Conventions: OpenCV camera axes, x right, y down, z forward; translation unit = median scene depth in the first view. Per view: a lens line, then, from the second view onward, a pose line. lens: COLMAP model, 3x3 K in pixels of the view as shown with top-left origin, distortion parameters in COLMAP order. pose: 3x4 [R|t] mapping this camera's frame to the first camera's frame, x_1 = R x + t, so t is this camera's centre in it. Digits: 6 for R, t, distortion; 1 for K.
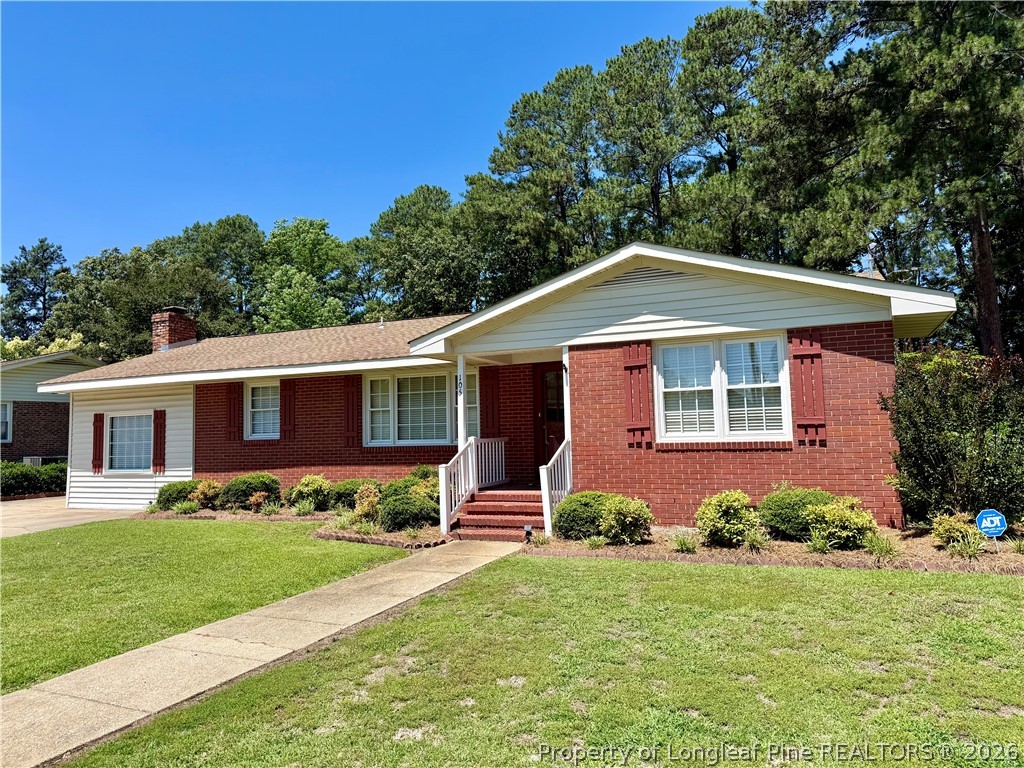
lens RADIAL K [[723.3, 0, 506.5], [0, 723.3, 379.7], [0, 0, 1]] dist [0.051907, -0.015663]
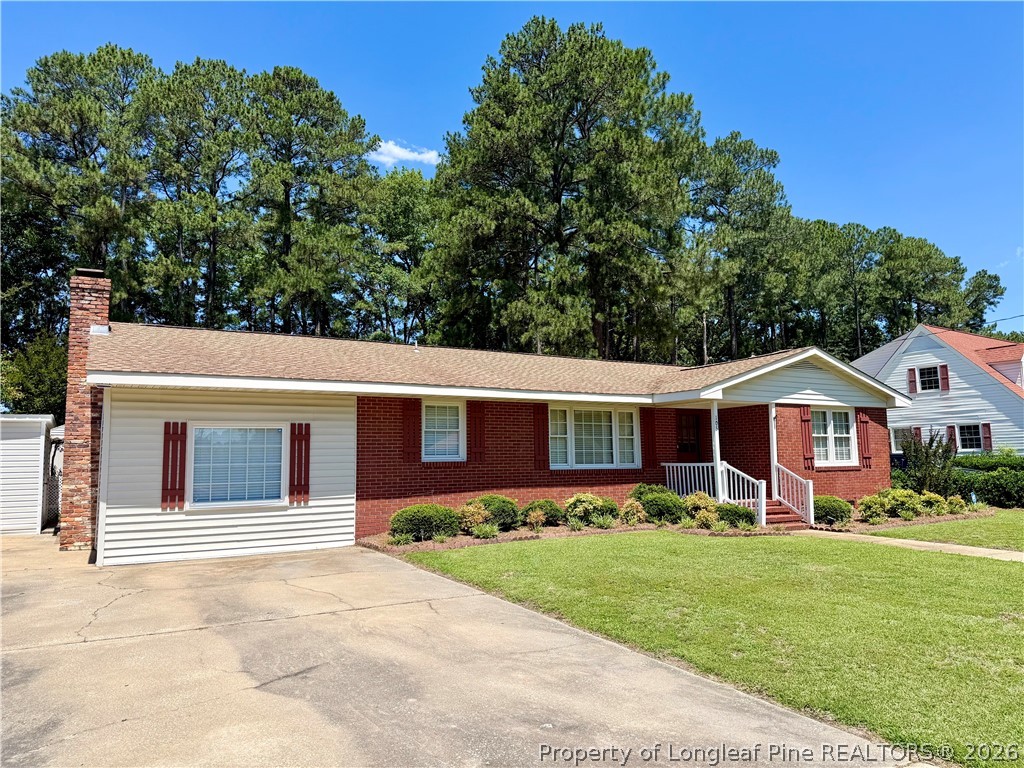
lens RADIAL K [[723.3, 0, 506.9], [0, 723.3, 381.2], [0, 0, 1]] dist [0.051907, -0.015663]
pose [[0.584370, 0.106646, 0.804449, -1.168881], [-0.062996, 0.994297, -0.086053, 0.059236], [-0.809038, -0.000390, 0.587756, 0.422415]]
